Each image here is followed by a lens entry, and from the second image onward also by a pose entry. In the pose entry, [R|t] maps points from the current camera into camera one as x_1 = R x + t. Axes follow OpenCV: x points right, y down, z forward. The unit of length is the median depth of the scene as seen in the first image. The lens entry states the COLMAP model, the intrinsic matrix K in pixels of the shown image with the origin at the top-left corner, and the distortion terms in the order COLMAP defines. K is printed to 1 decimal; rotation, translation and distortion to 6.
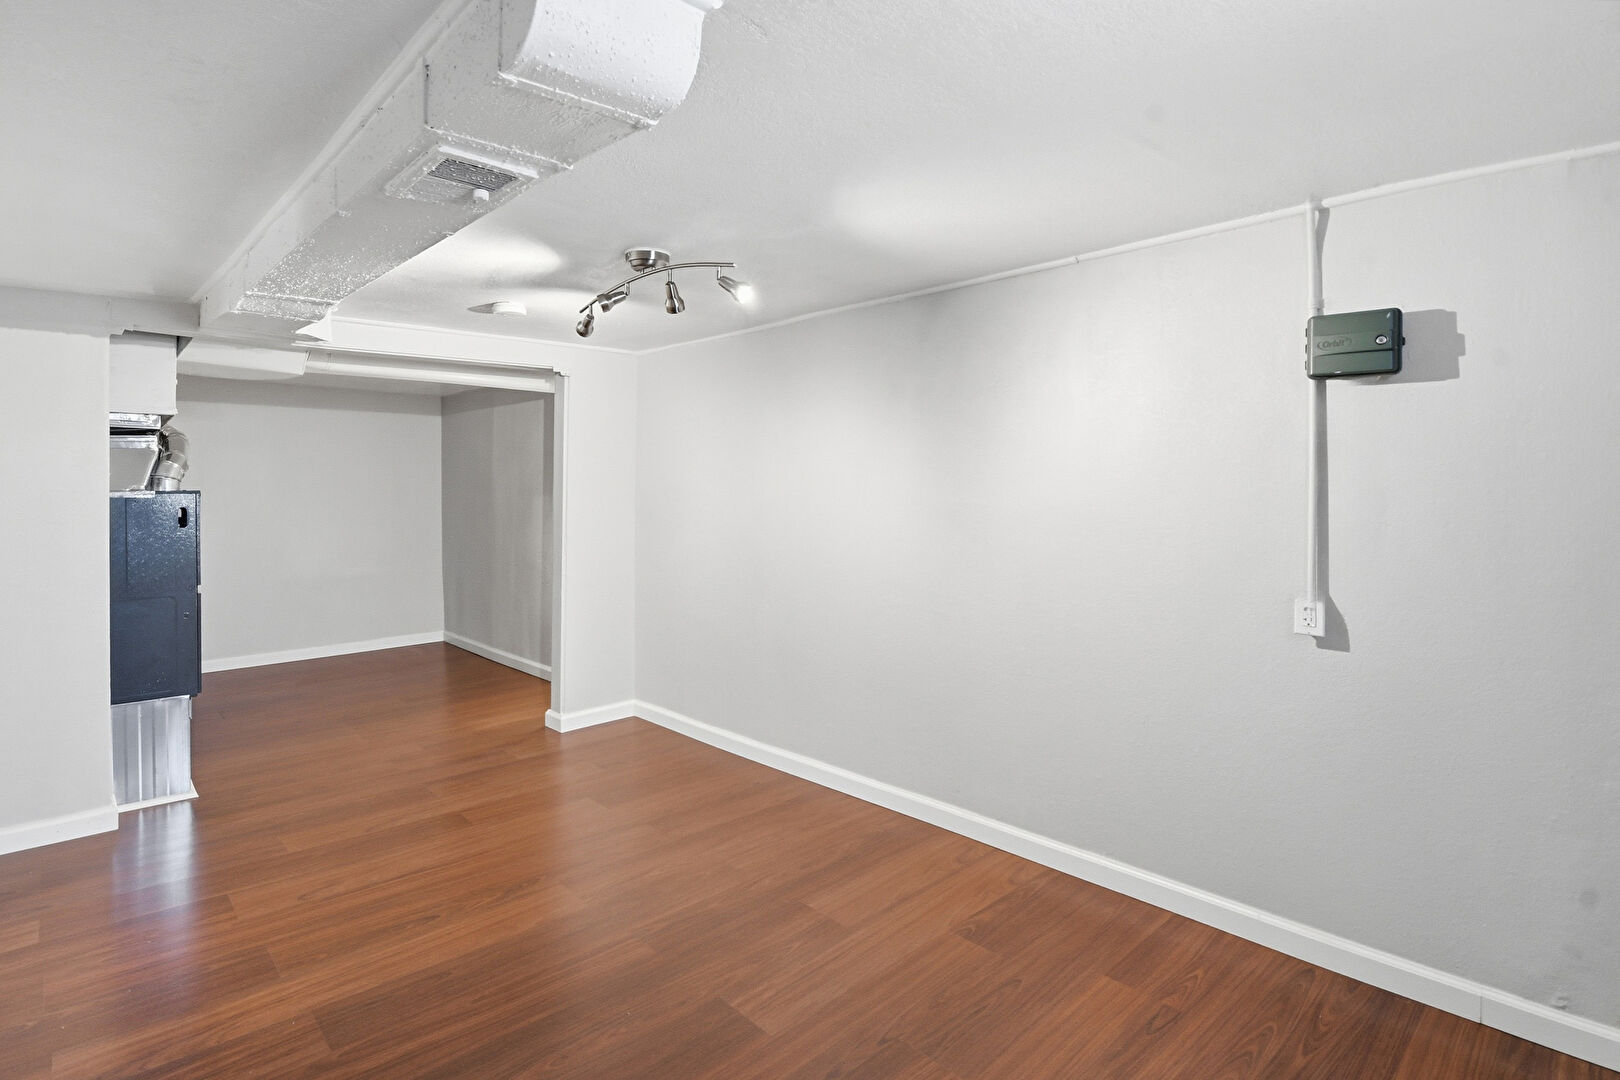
lens RADIAL K [[823.5, 0, 813.0], [0, 823.5, 470.0], [0, 0, 1]] dist [-0.020313, 0.000402]
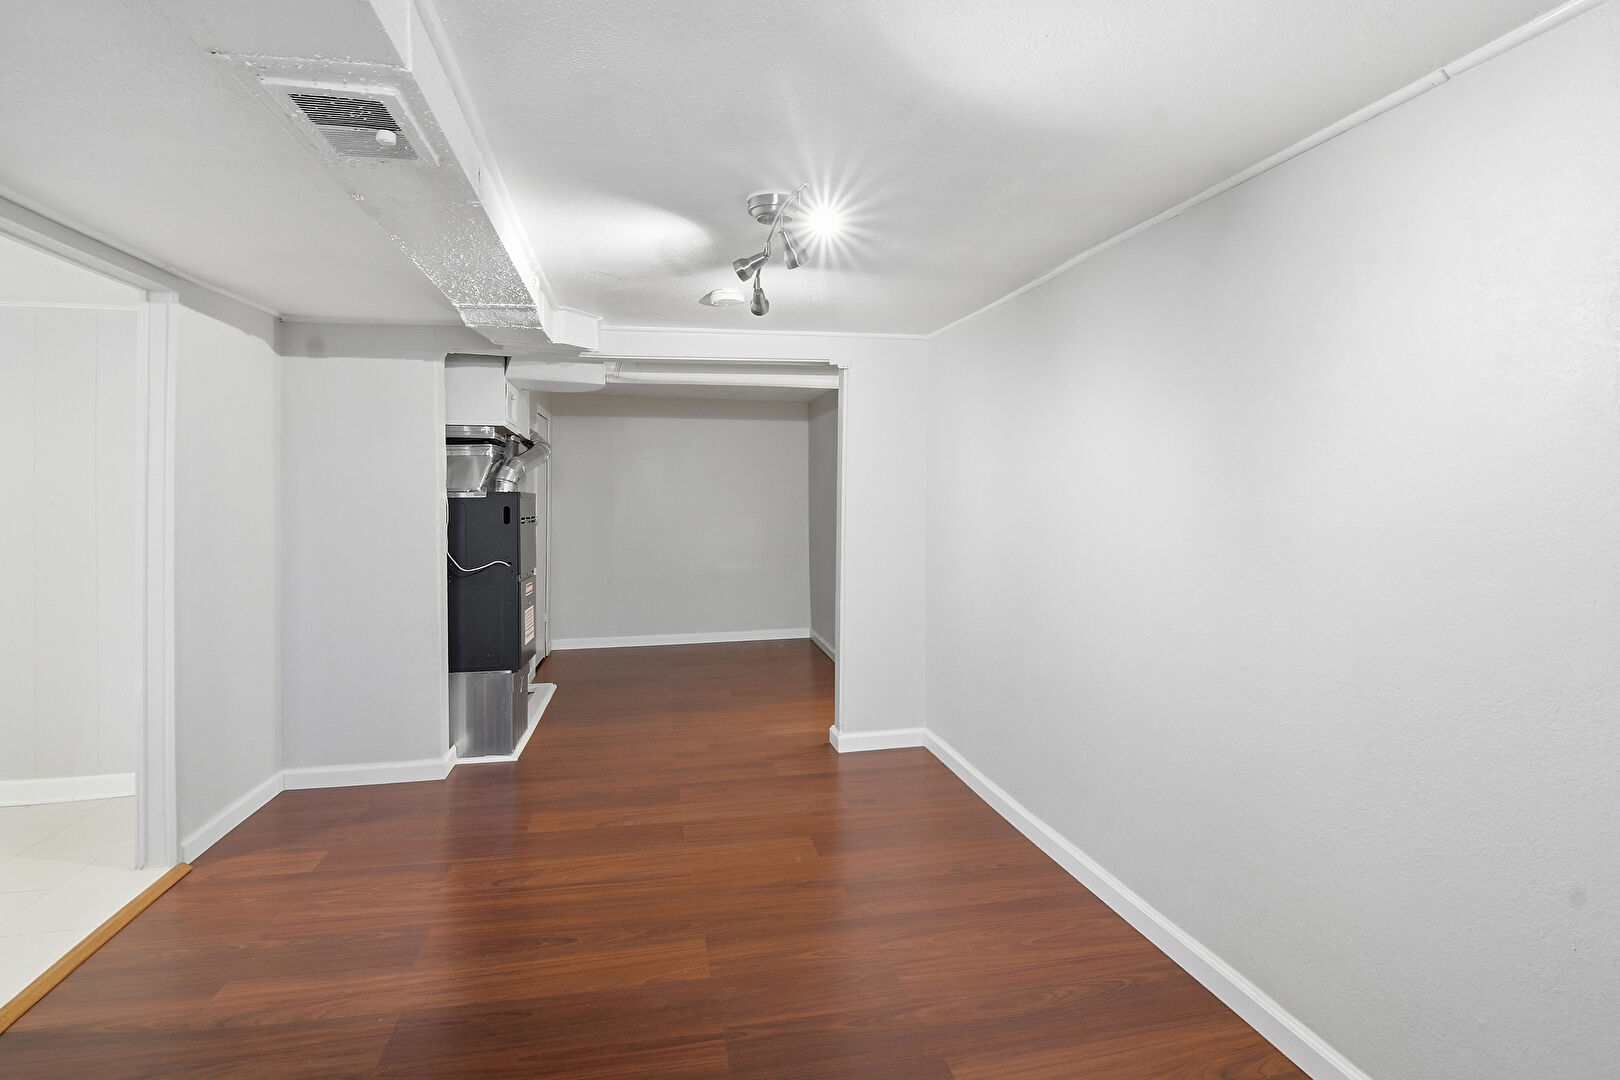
lens RADIAL K [[823.1, 0, 801.1], [0, 823.1, 495.1], [0, 0, 1]] dist [0.004938, -0.015124]
pose [[0.847506, 0.004291, -0.530768, 0.198454], [0.009388, 0.999690, 0.023071, 0.007467], [0.530703, -0.024535, 0.847203, 0.251903]]
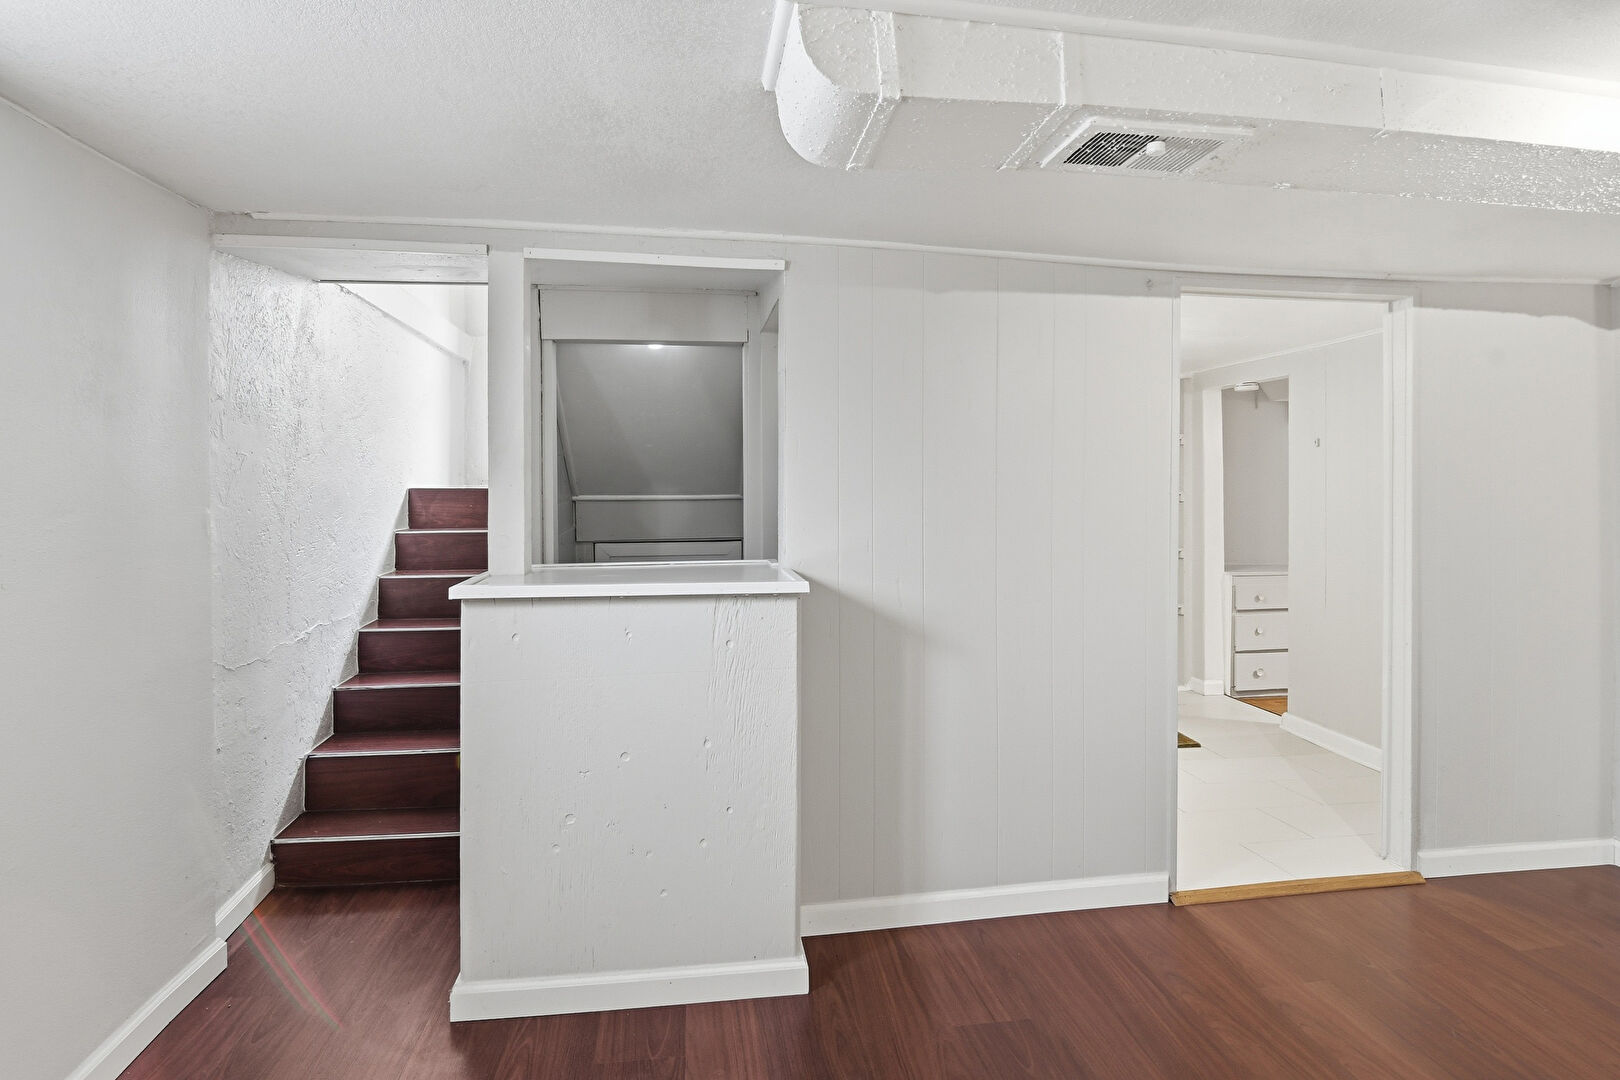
lens RADIAL K [[823.5, 0, 813.0], [0, 823.5, 470.0], [0, 0, 1]] dist [-0.020313, 0.000402]
pose [[-0.566442, -0.023454, -0.823768, 0.244882], [0.013275, 0.999206, -0.037577, 0.015241], [0.823995, -0.032221, -0.565681, 0.588097]]
